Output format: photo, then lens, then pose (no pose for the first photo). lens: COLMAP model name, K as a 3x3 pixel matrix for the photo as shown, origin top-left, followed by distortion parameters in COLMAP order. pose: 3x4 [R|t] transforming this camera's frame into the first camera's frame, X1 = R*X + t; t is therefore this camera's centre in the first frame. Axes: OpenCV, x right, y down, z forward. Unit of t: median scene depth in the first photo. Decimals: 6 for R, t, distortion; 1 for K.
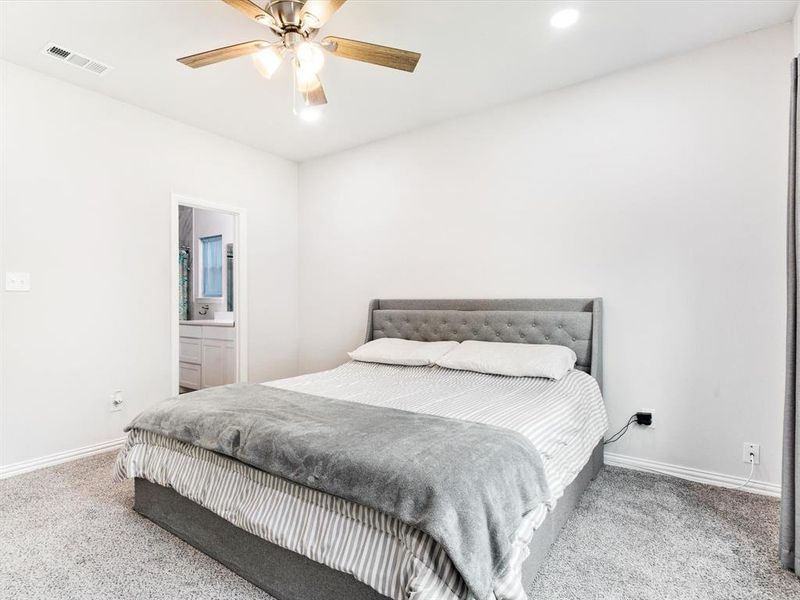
lens RADIAL K [[428.0, 0, 392.9], [0, 428.0, 299.2], [0, 0, 1]] dist [0.005228, 0.000951]
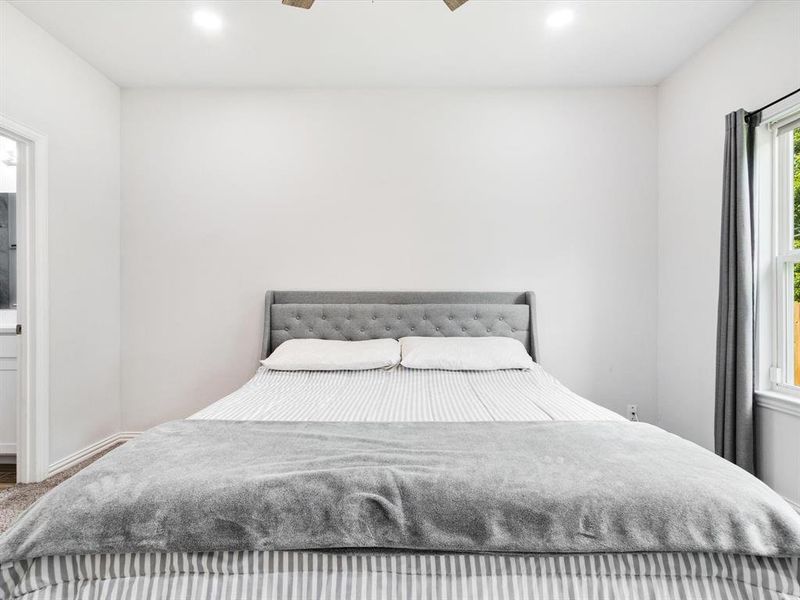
lens RADIAL K [[430.0, 0, 399.6], [0, 430.0, 310.6], [0, 0, 1]] dist [-0.000909, -0.000630]
pose [[0.812108, -0.016979, 0.583260, -0.357785], [-0.008212, 0.999145, 0.040520, 0.002871], [-0.583449, -0.037696, 0.811275, 0.251152]]
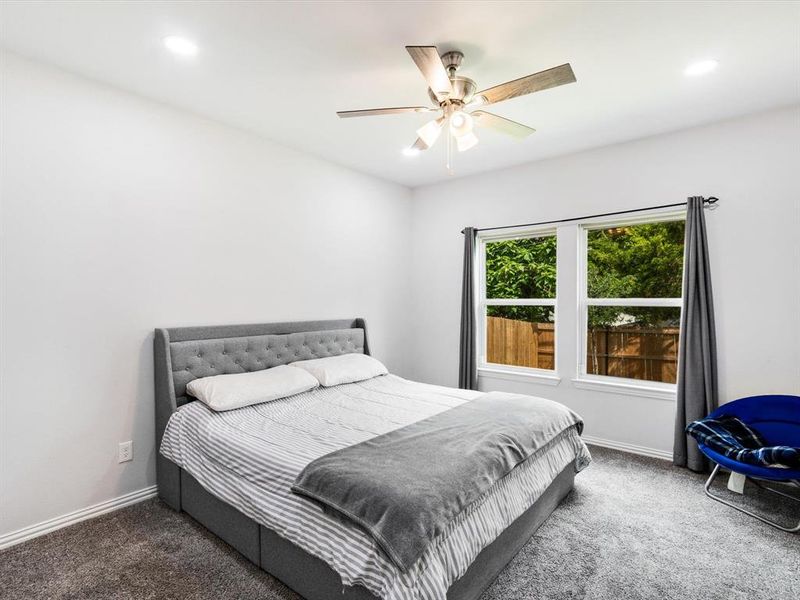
lens RADIAL K [[410.4, 0, 394.2], [0, 410.4, 304.2], [0, 0, 1]] dist [0.007895, -0.001346]
pose [[0.038318, -0.006024, 0.999247, -0.810643], [-0.005952, 0.999963, 0.006257, -0.053898], [-0.999248, -0.006187, 0.038281, 0.681931]]
